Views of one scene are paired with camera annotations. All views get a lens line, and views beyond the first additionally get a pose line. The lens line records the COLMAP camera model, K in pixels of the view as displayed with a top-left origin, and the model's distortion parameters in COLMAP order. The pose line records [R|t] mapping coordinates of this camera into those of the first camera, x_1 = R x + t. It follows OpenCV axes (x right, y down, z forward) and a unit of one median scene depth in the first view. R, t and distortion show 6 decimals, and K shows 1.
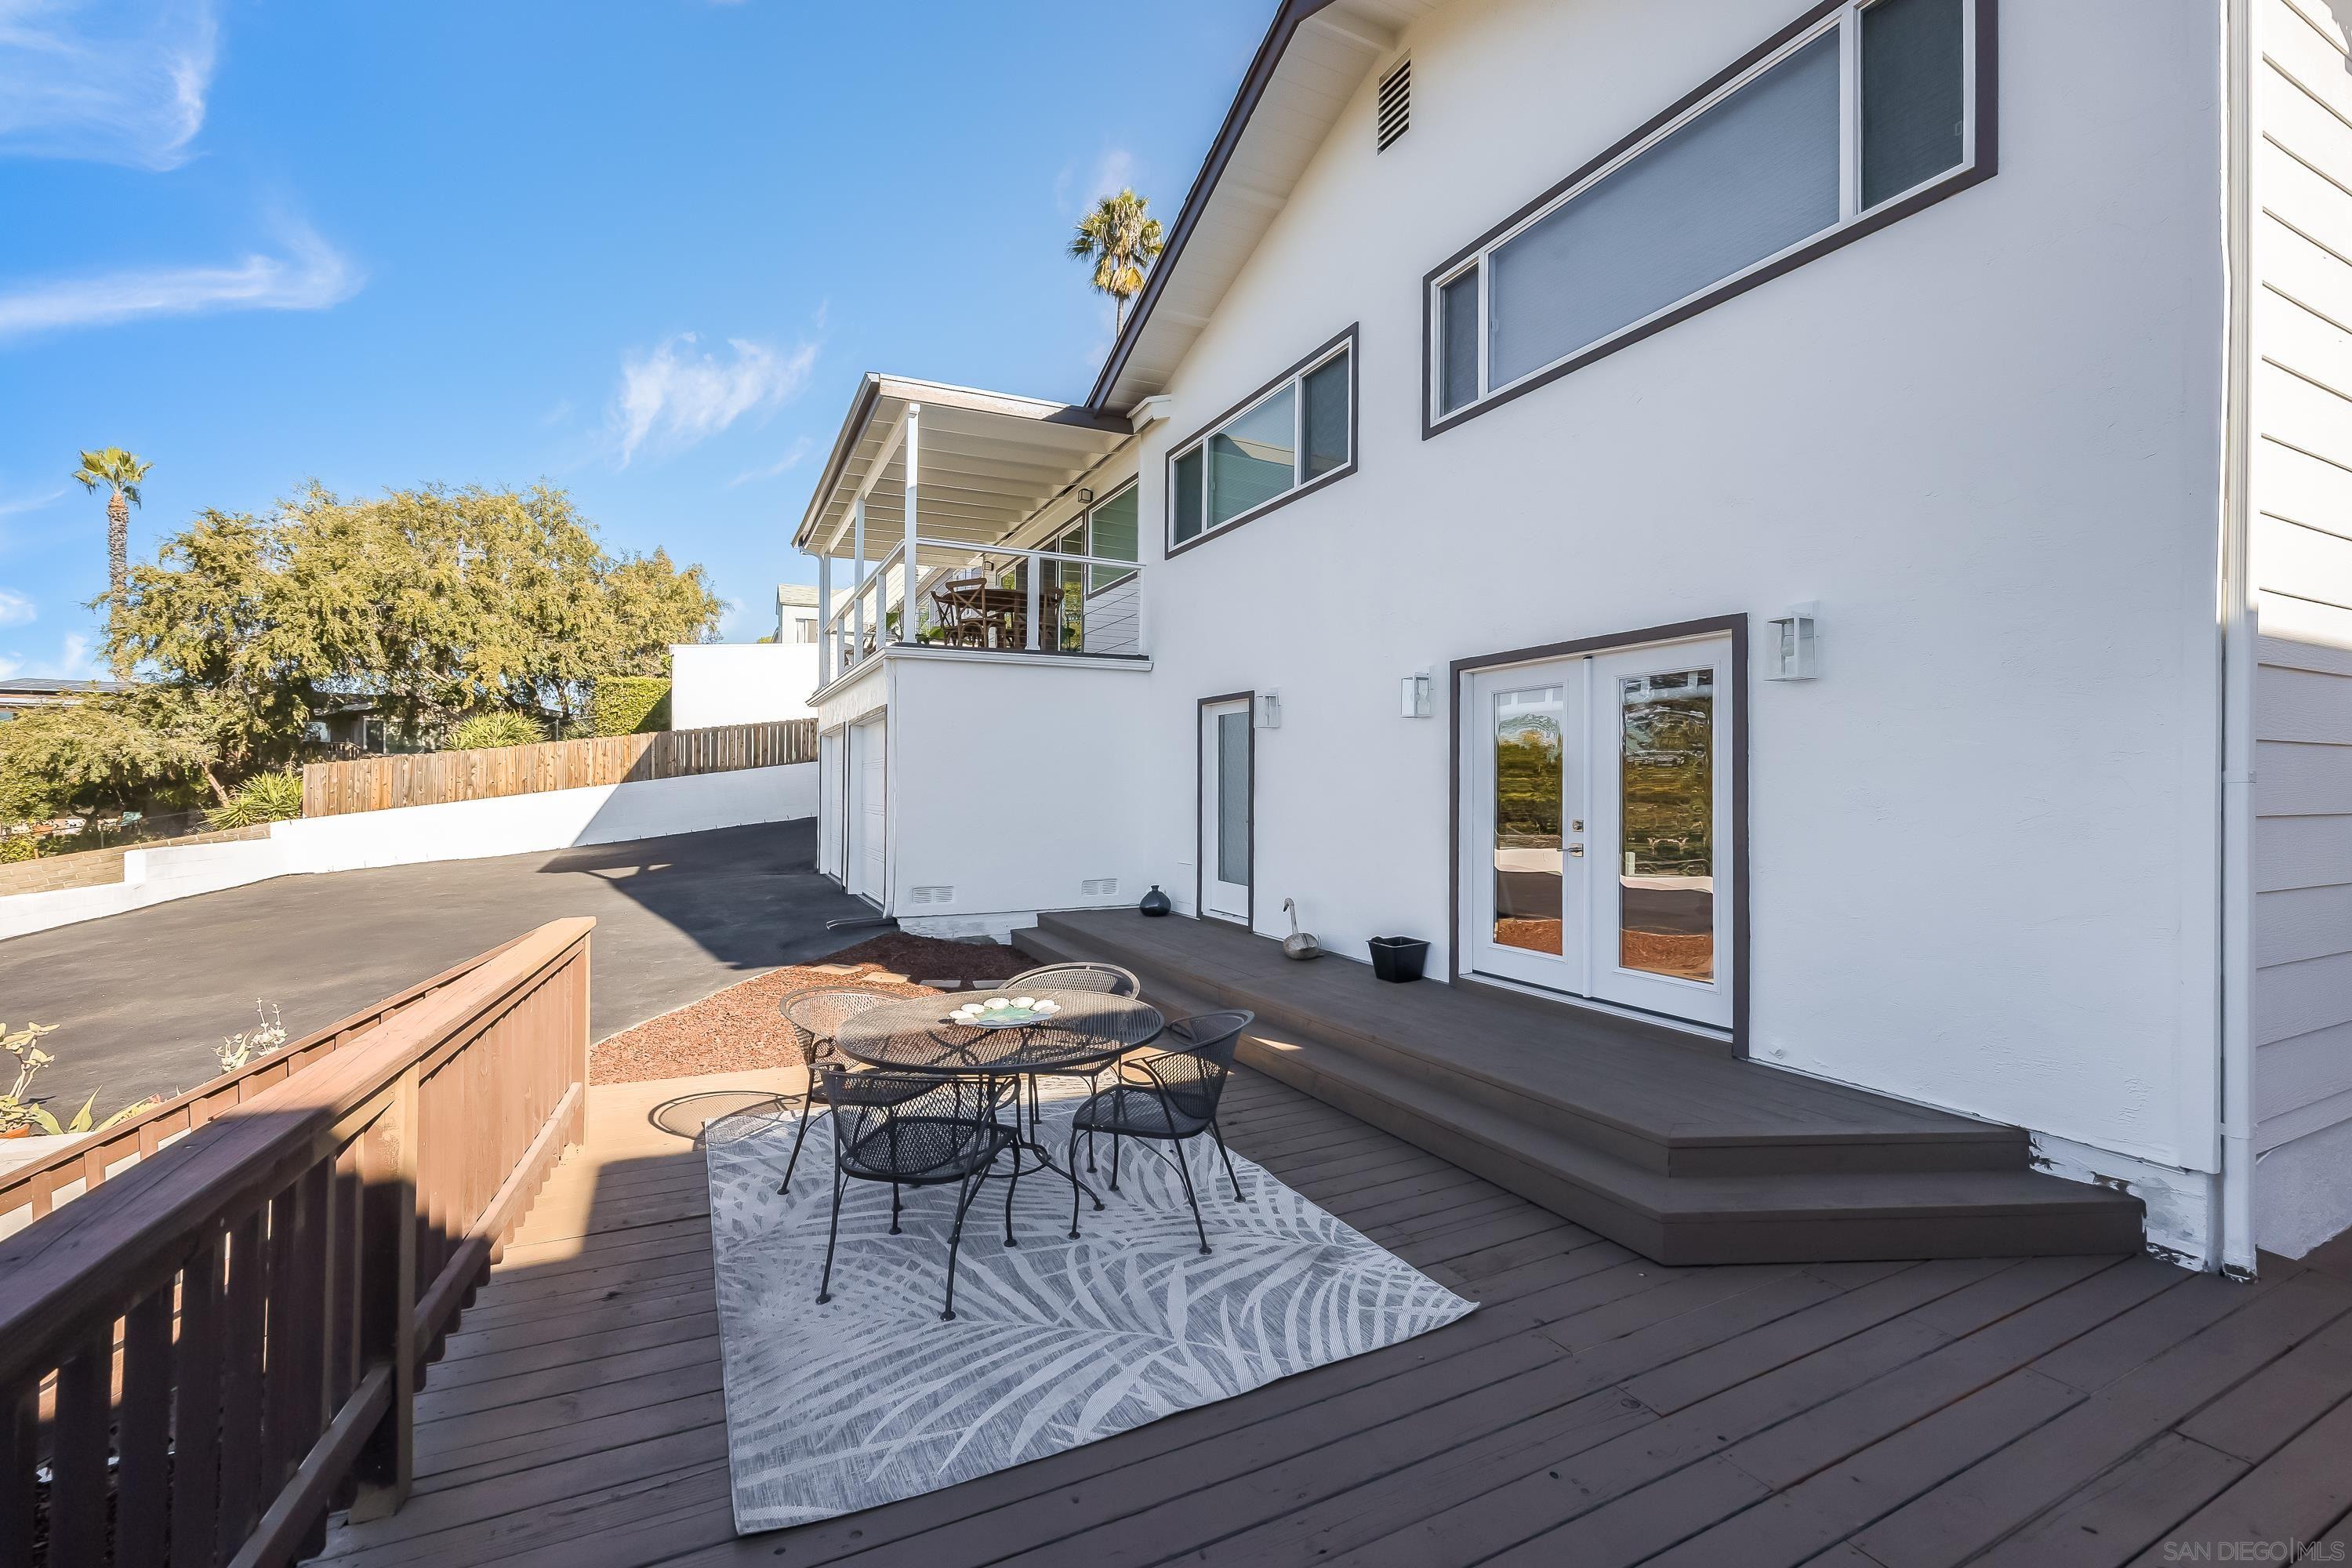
lens RADIAL K [[917.4, 0, 1179.4], [0, 917.4, 794.4], [0, 0, 1]] dist [-0.002029, -0.000251]
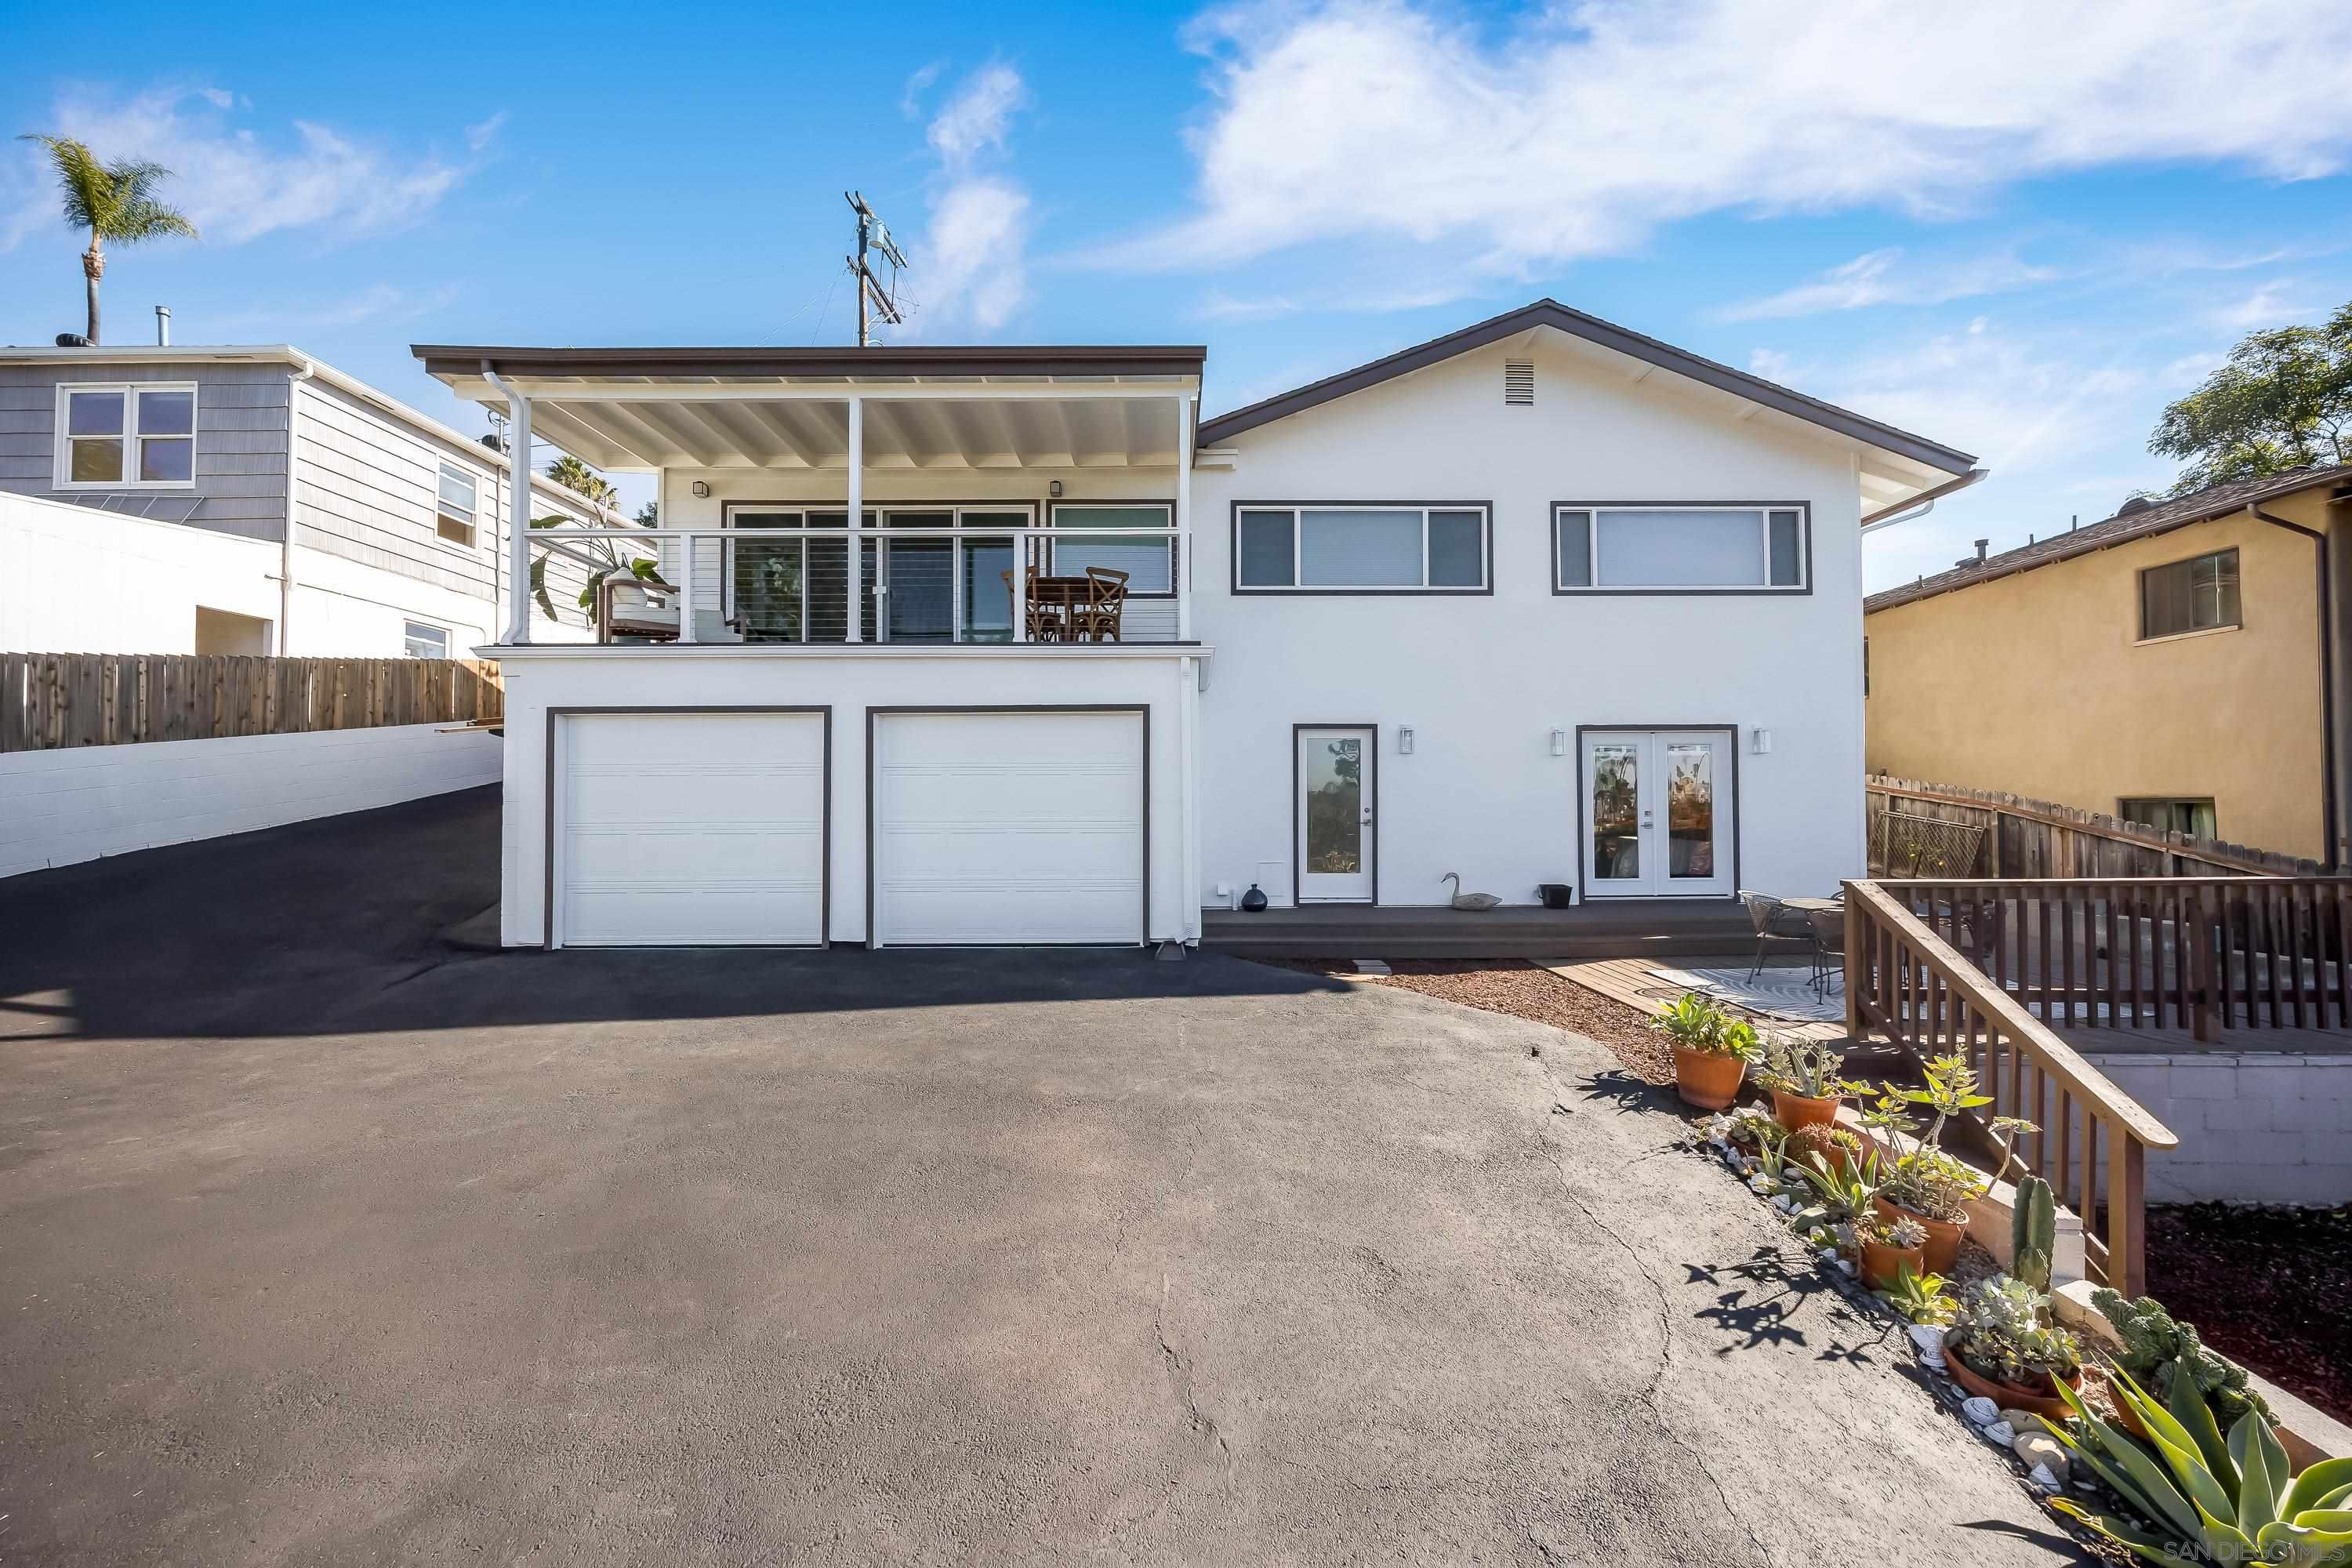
lens RADIAL K [[844.7, 0, 1182.3], [0, 844.7, 768.9], [0, 0, 1]] dist [-0.001648, -0.000181]
pose [[0.473136, 0.014266, 0.880874, -1.404488], [0.003693, 0.999828, -0.018176, -0.032585], [-0.880982, 0.011853, 0.473002, 0.835131]]
